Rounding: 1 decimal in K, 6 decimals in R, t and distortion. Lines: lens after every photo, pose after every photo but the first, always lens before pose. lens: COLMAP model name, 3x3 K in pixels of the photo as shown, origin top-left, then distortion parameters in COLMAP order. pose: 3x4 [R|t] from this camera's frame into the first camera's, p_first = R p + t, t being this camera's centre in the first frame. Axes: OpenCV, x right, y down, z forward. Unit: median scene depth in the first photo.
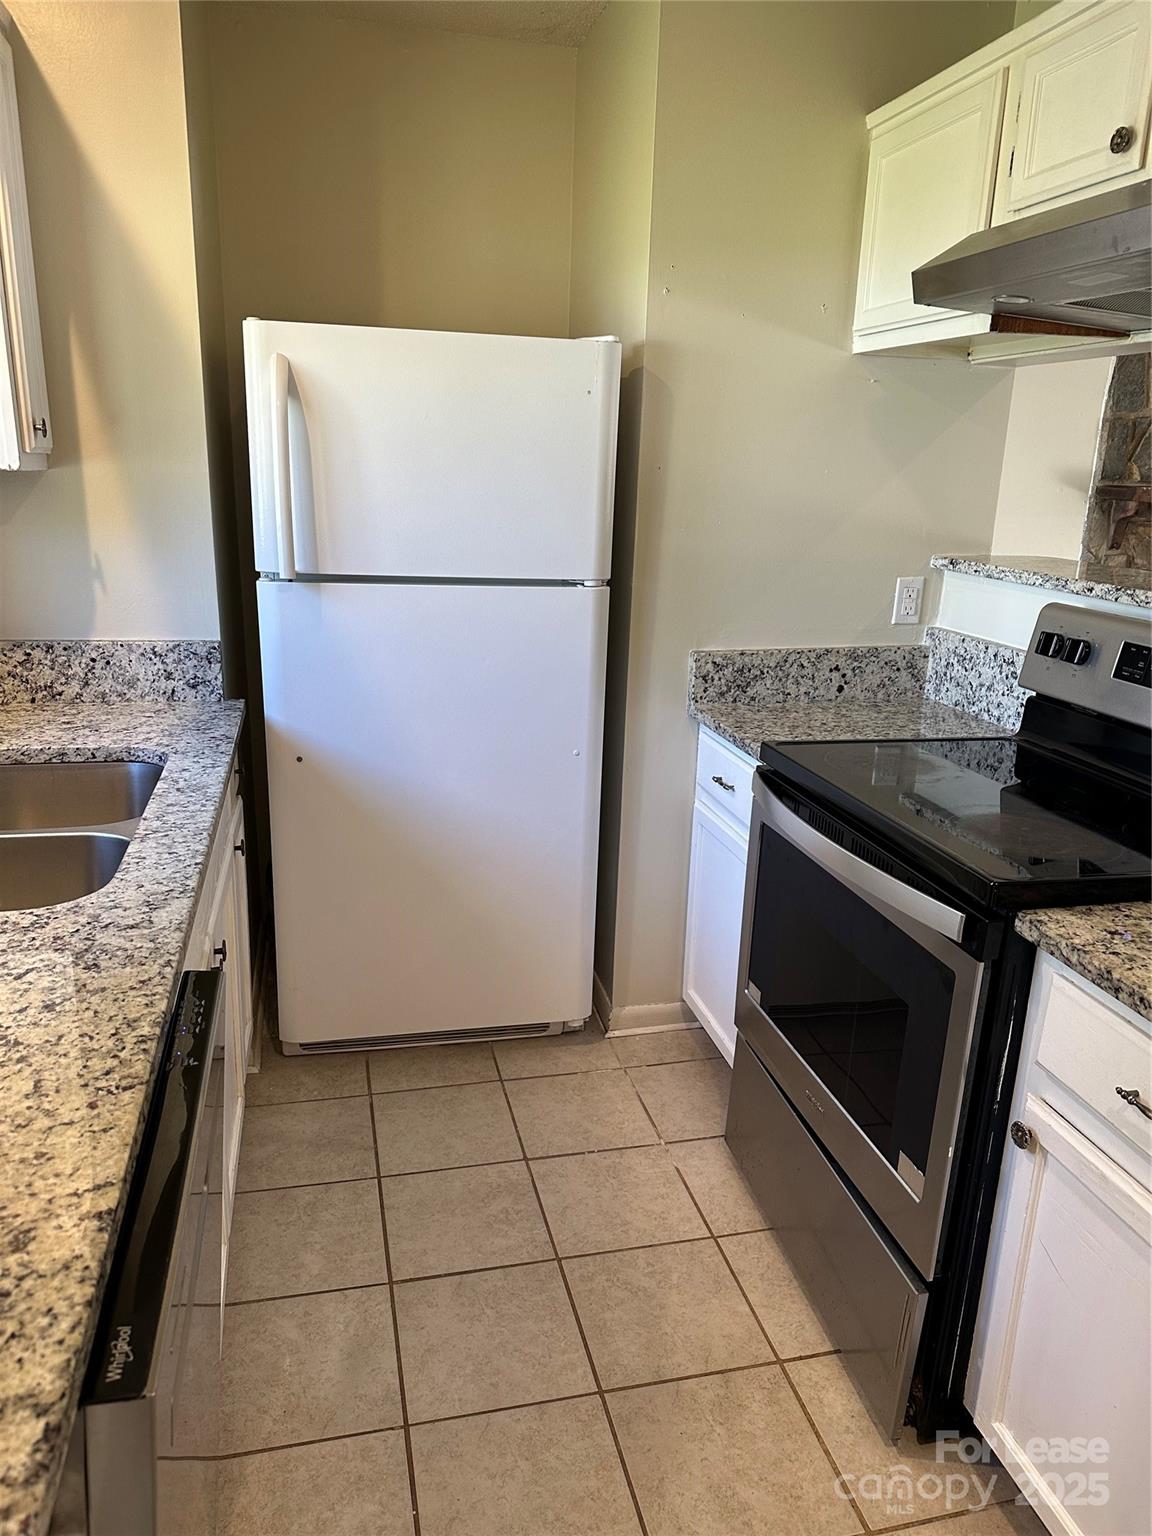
lens RADIAL K [[1063.6, 0, 574.2], [0, 1063.6, 782.2], [0, 0, 1]] dist [0.052597, -0.086367]
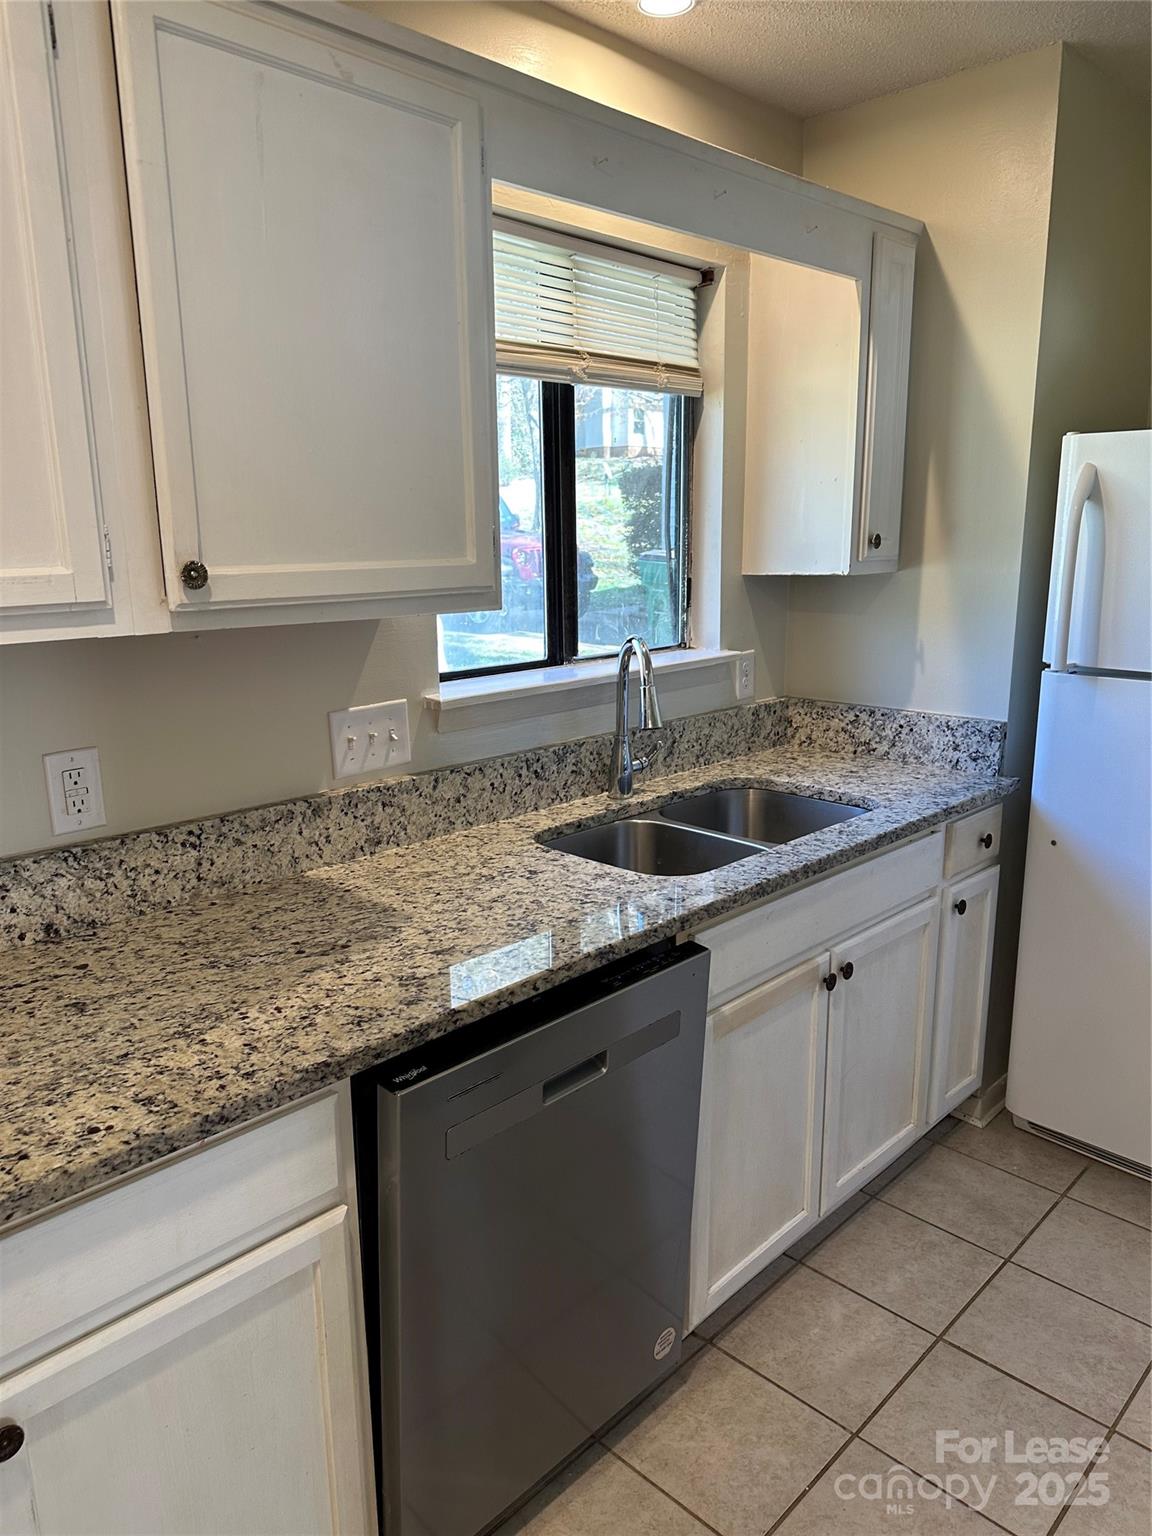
lens RADIAL K [[1063.6, 0, 574.2], [0, 1063.6, 782.2], [0, 0, 1]] dist [0.052597, -0.086367]
pose [[0.523408, 0.156802, -0.837531, 0.379913], [-0.211543, 0.976061, 0.050536, -0.035203], [0.825405, 0.150723, 0.544048, 0.047359]]
